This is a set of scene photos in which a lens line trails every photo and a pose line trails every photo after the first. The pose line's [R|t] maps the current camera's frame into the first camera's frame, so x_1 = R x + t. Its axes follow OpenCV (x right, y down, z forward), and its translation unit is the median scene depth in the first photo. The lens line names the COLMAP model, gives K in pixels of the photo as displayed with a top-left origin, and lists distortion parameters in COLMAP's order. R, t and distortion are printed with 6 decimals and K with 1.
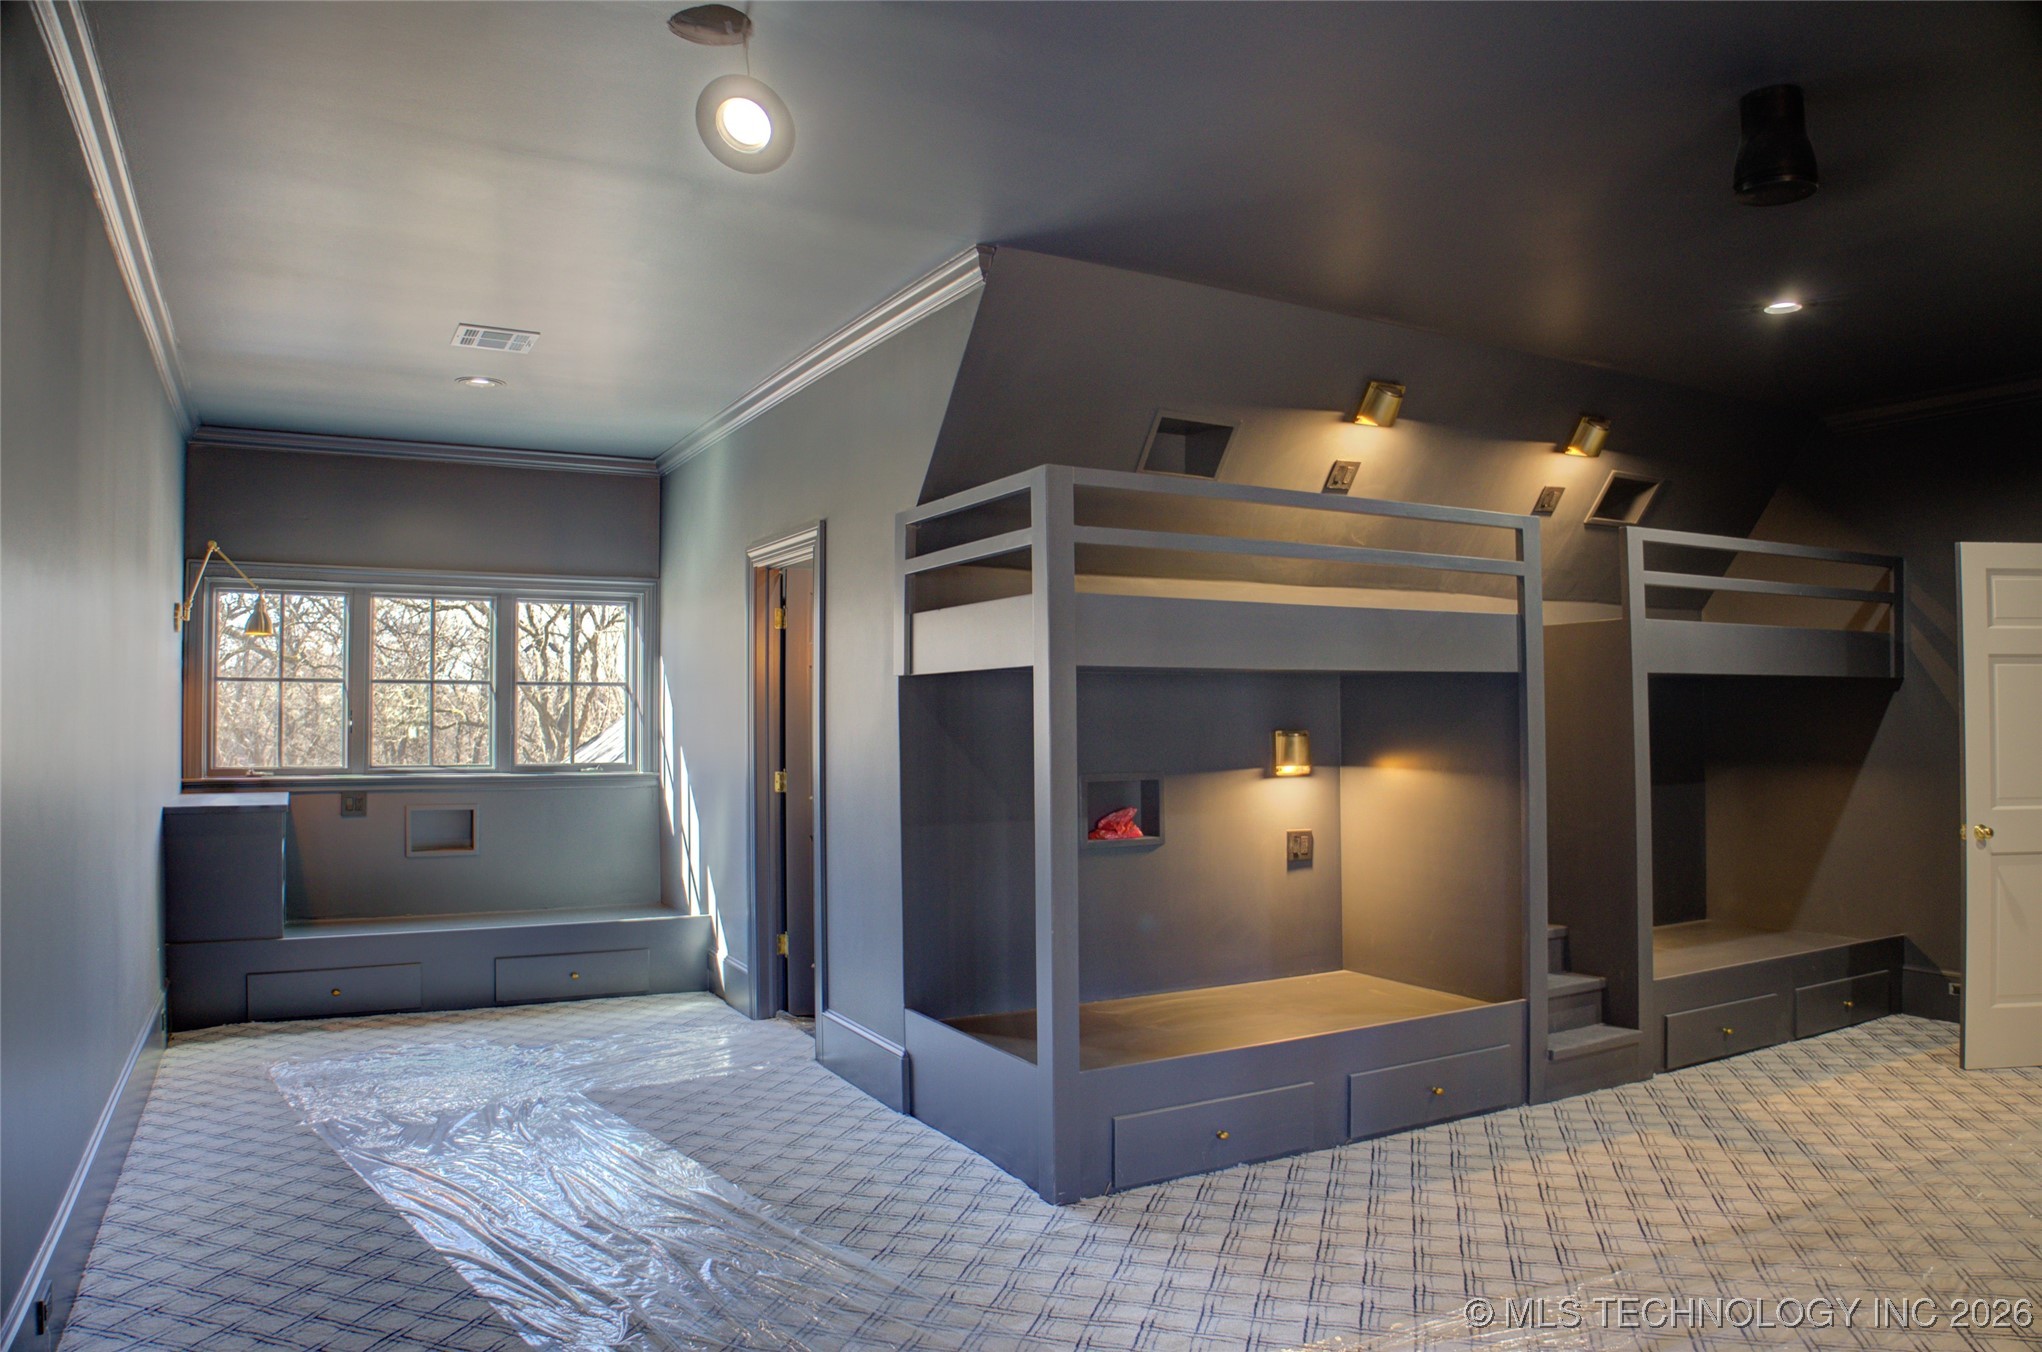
lens RADIAL K [[1375.2, 0, 1021.0], [0, 1375.2, 676.0], [0, 0, 1]] dist [-0.110211, 0.001188]
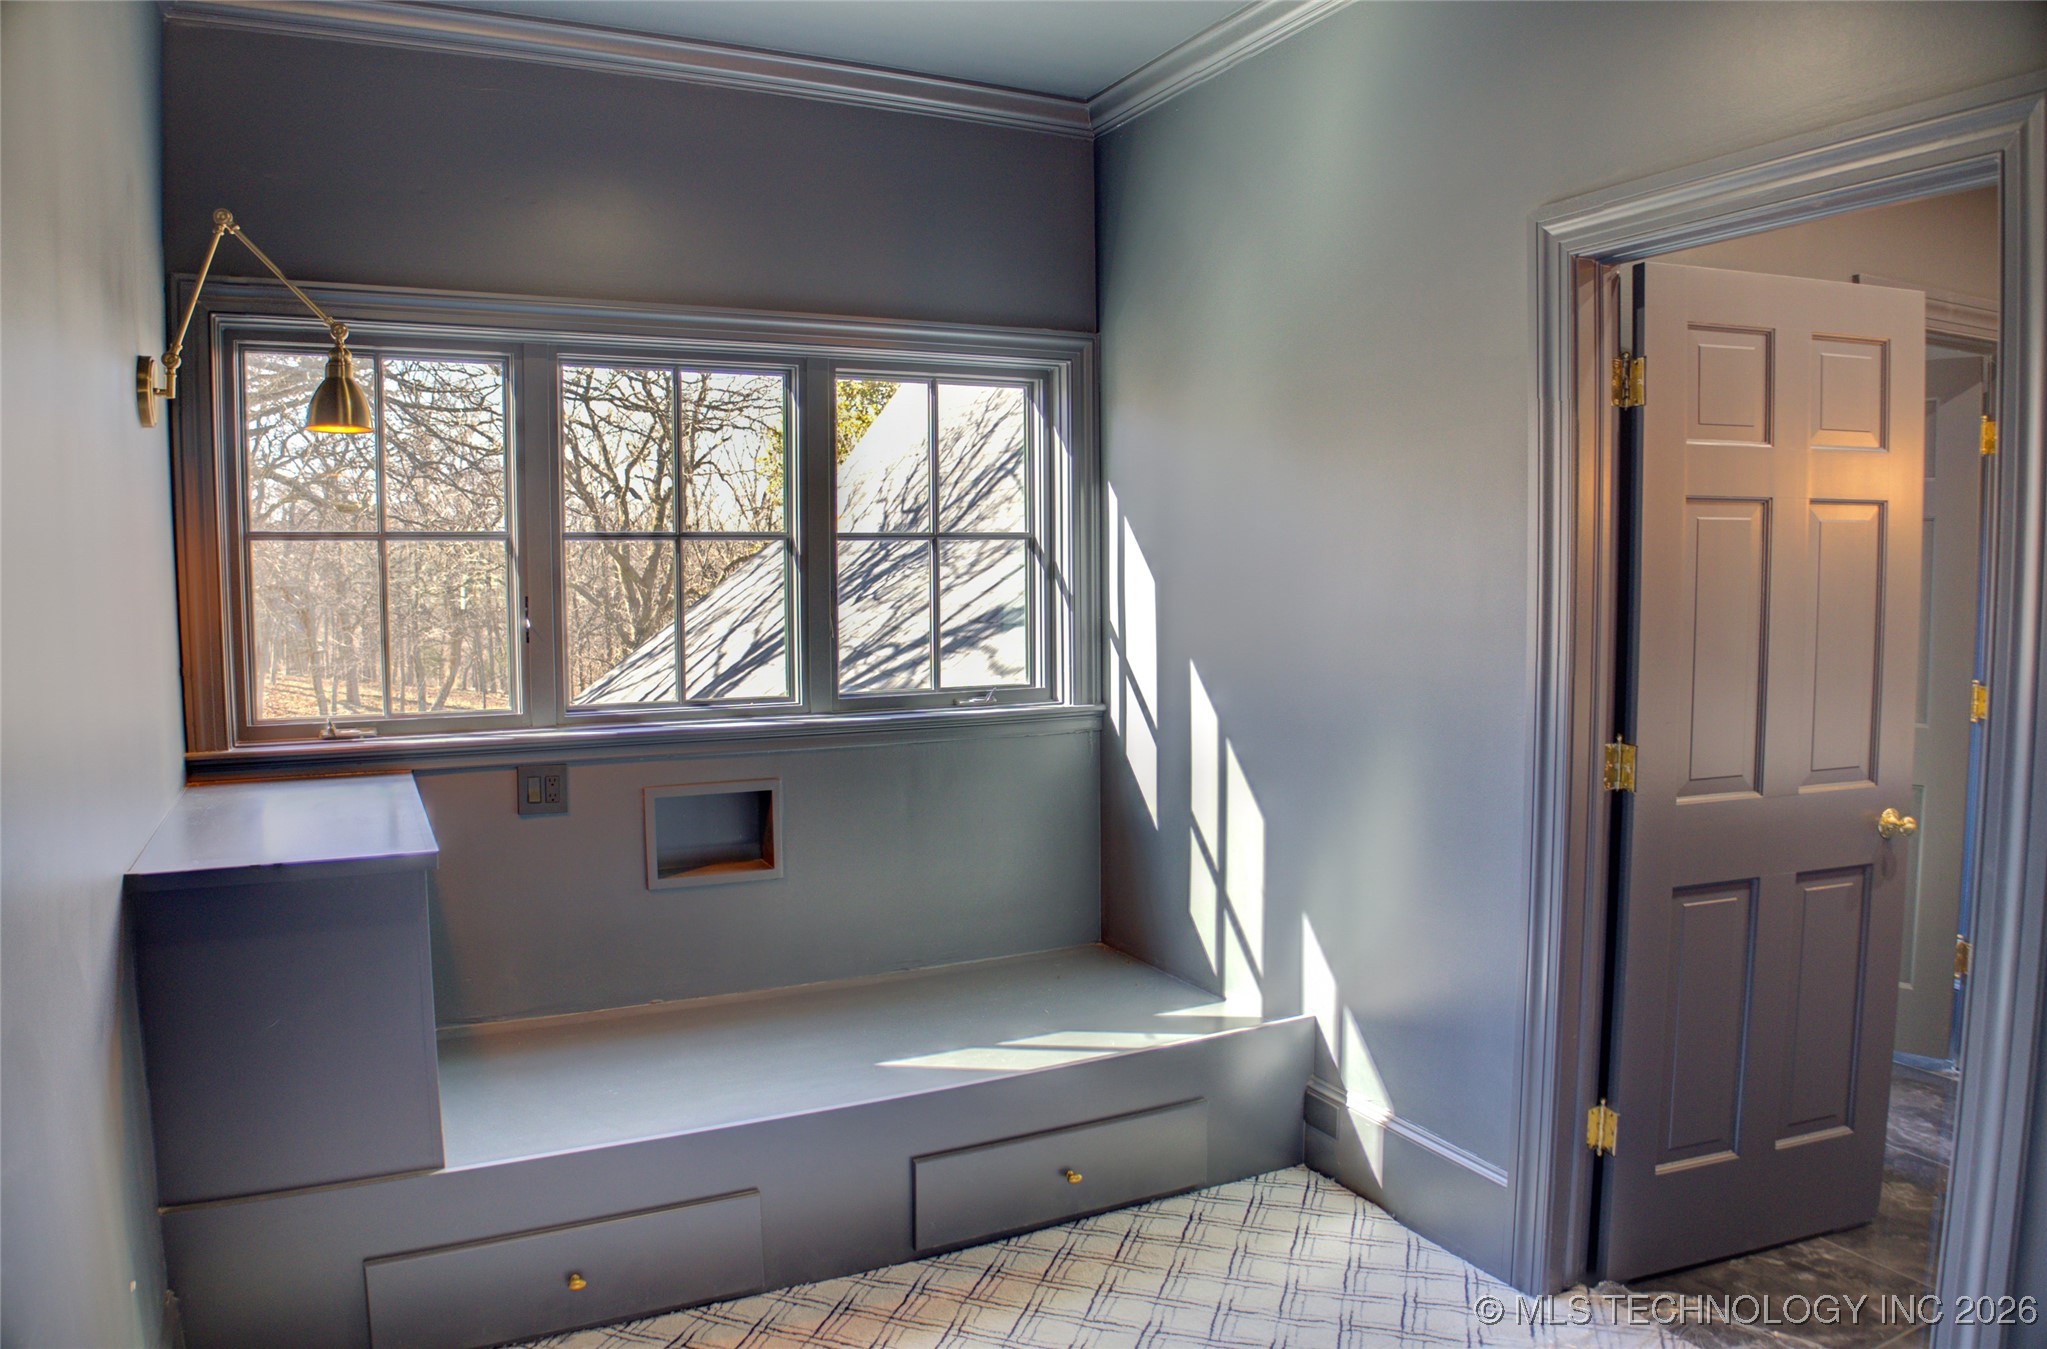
lens RADIAL K [[1351.7, 0, 1016.3], [0, 1351.7, 655.2], [0, 0, 1]] dist [-0.115063, 0.000968]
pose [[0.999703, -0.001982, -0.024279, -0.303090], [0.004342, 0.995222, 0.097537, 0.000614], [0.023970, -0.097614, 0.994936, 0.507150]]
